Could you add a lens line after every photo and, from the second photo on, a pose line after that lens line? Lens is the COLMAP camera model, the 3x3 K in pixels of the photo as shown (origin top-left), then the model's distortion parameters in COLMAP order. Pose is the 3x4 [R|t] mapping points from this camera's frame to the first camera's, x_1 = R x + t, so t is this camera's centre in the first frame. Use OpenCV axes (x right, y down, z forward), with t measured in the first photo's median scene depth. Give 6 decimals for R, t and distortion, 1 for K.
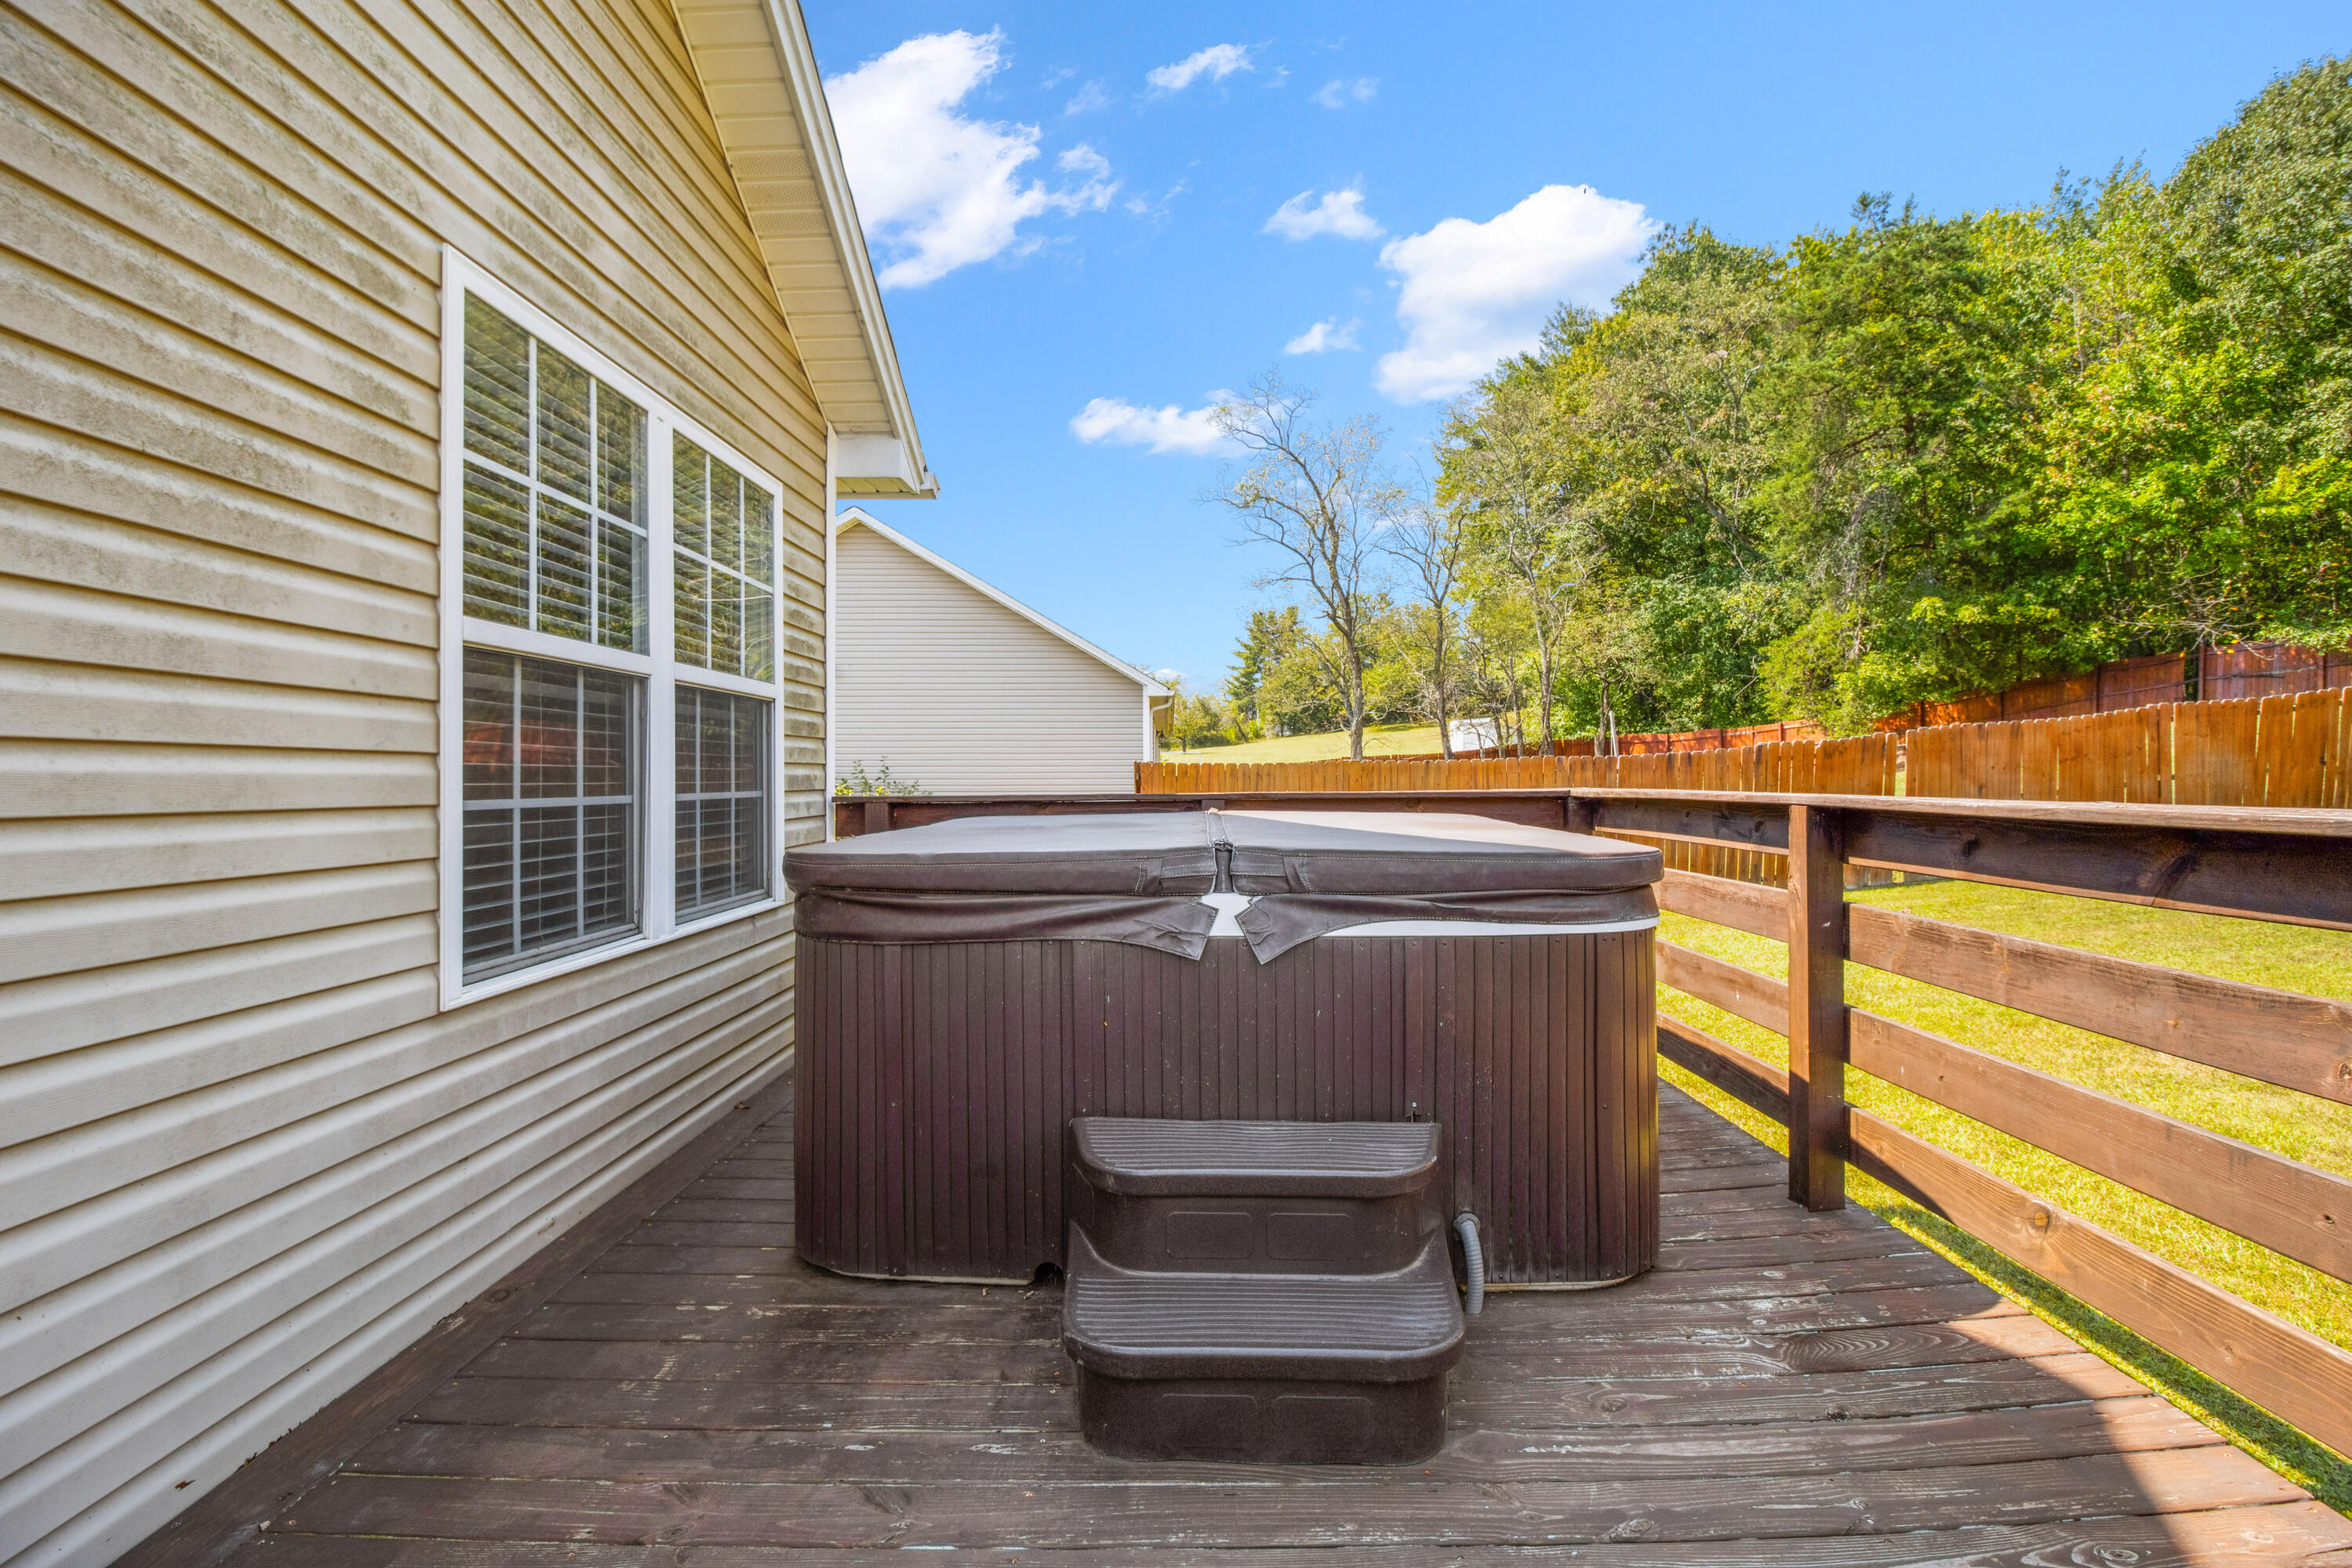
lens RADIAL K [[1115.3, 0, 1161.8], [0, 1115.3, 764.3], [0, 0, 1]] dist [0.001528, -0.013789]
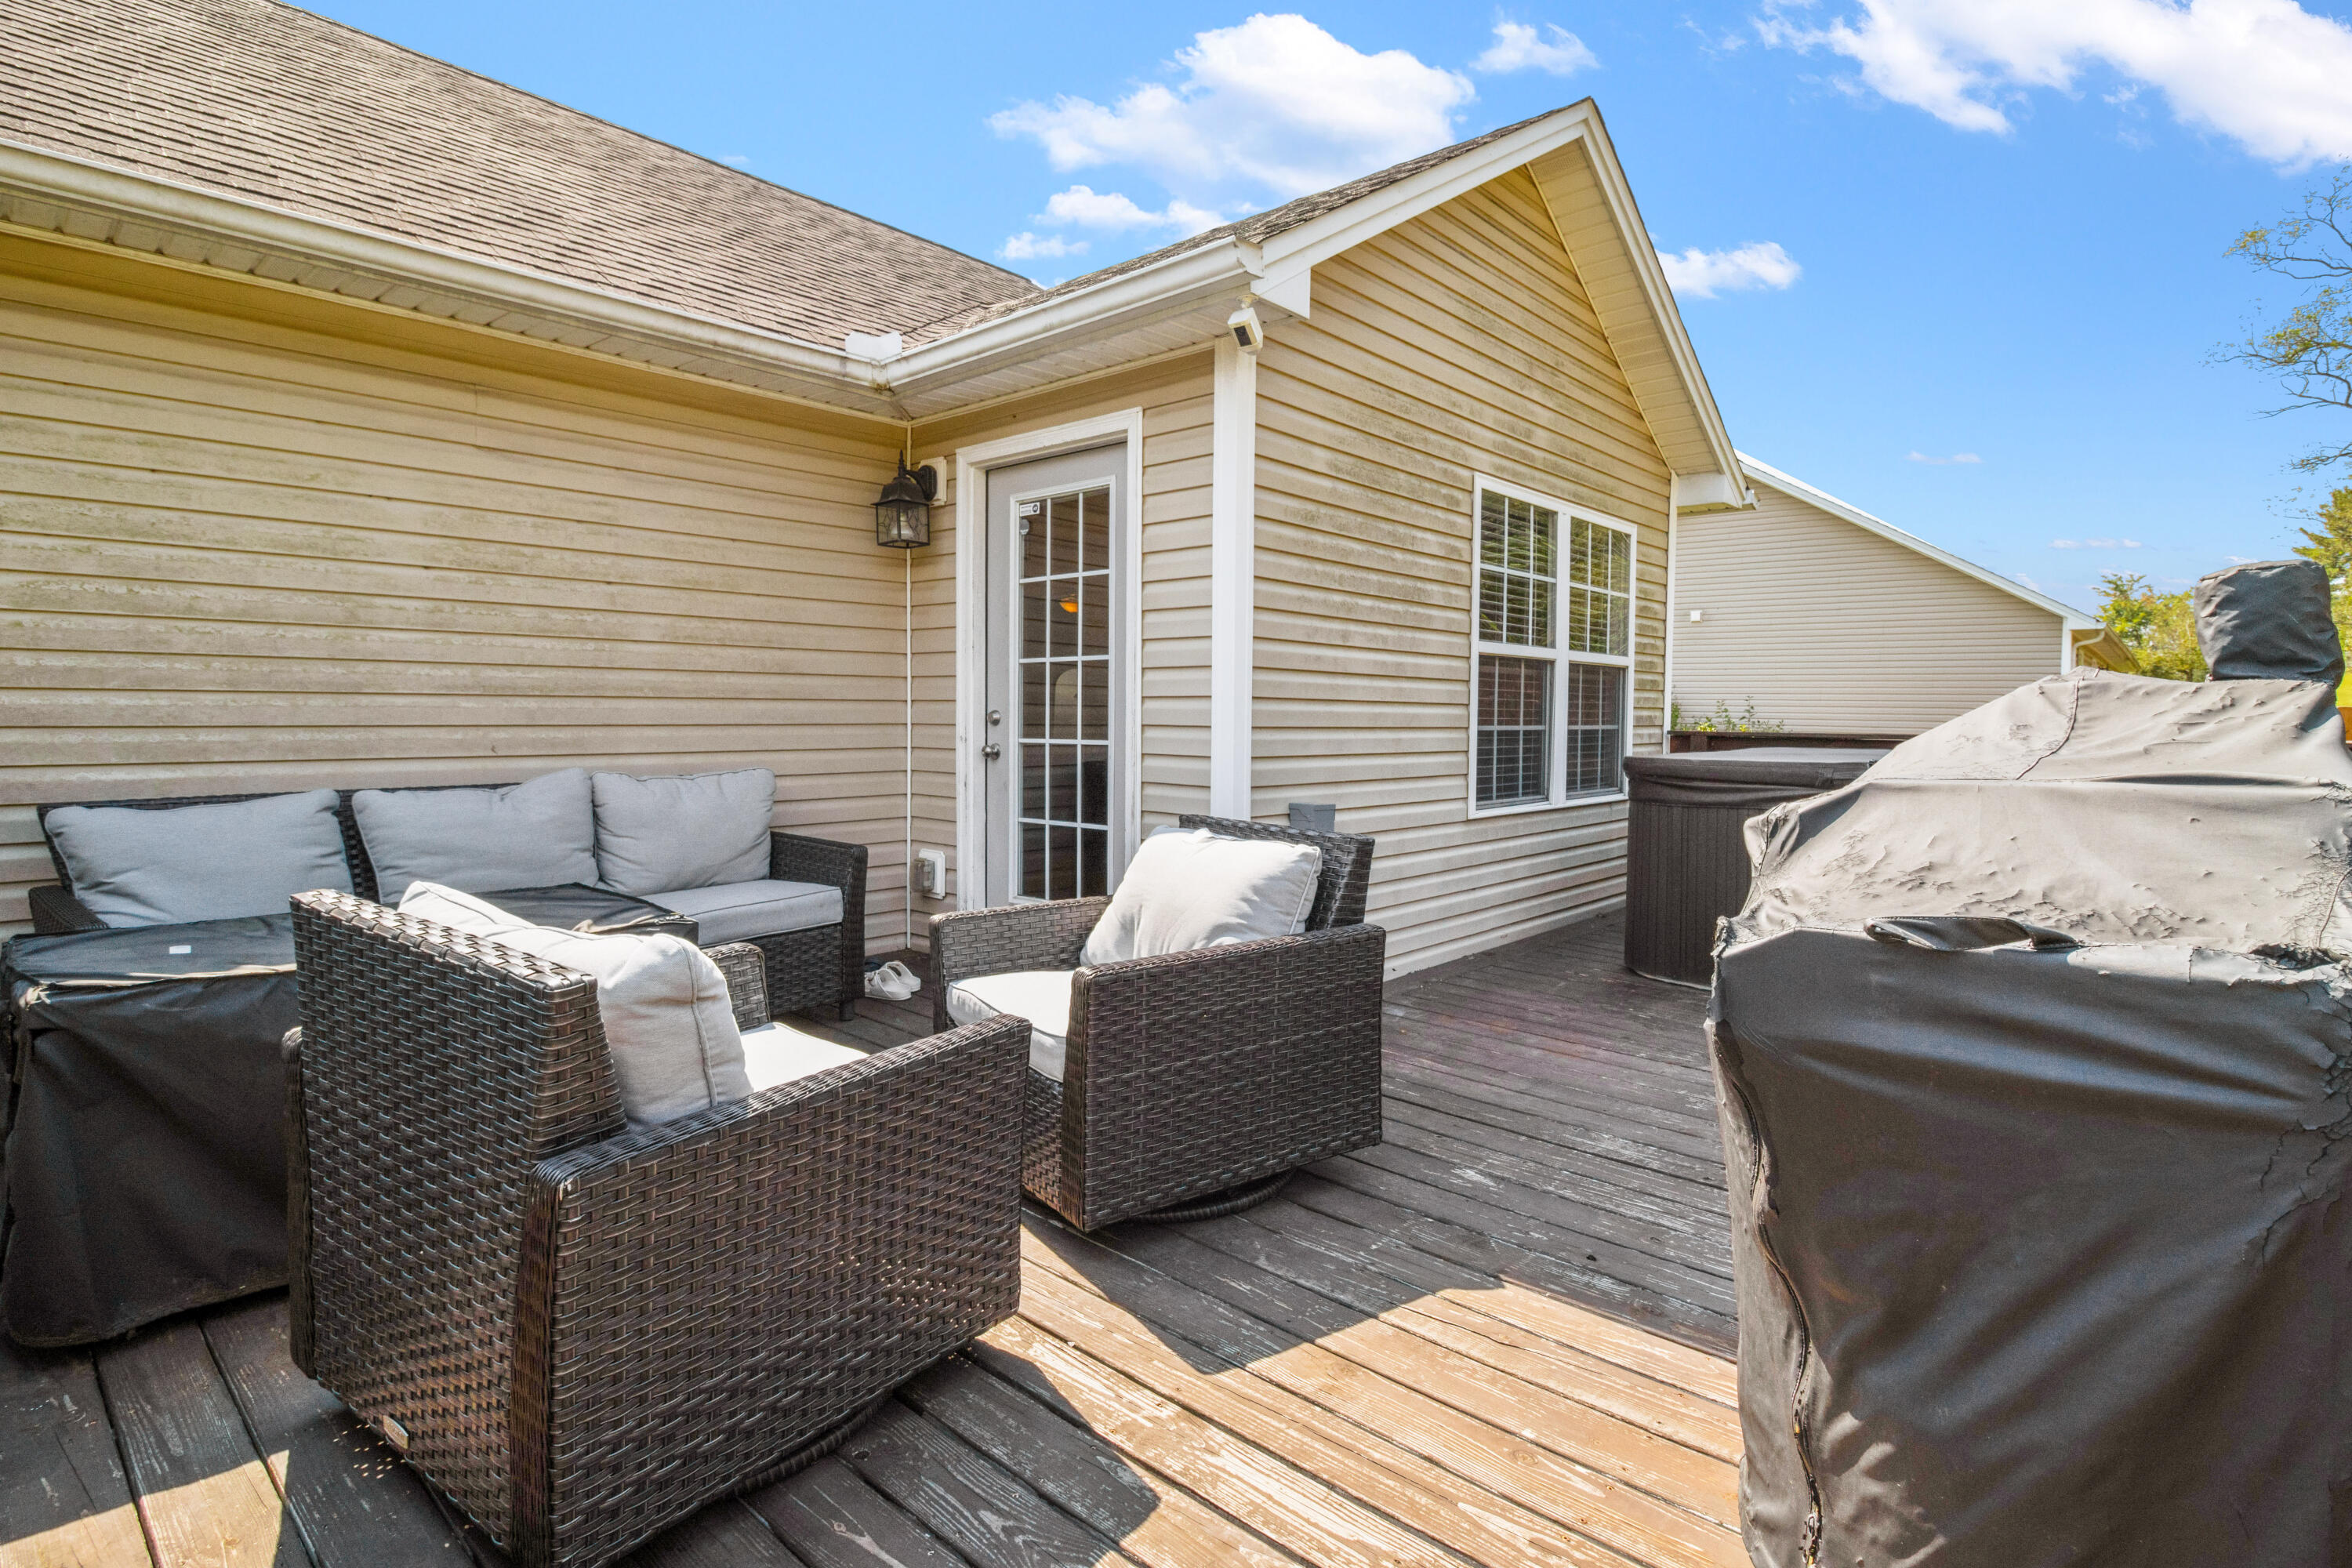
lens RADIAL K [[1189.3, 0, 1244.1], [0, 1189.3, 744.9], [0, 0, 1]] dist [0.003247, -0.017028]
pose [[0.786284, 0.034065, -0.616926, 0.337387], [-0.010652, 0.999078, 0.041591, -0.016269], [0.617774, -0.026131, 0.785921, -0.830951]]
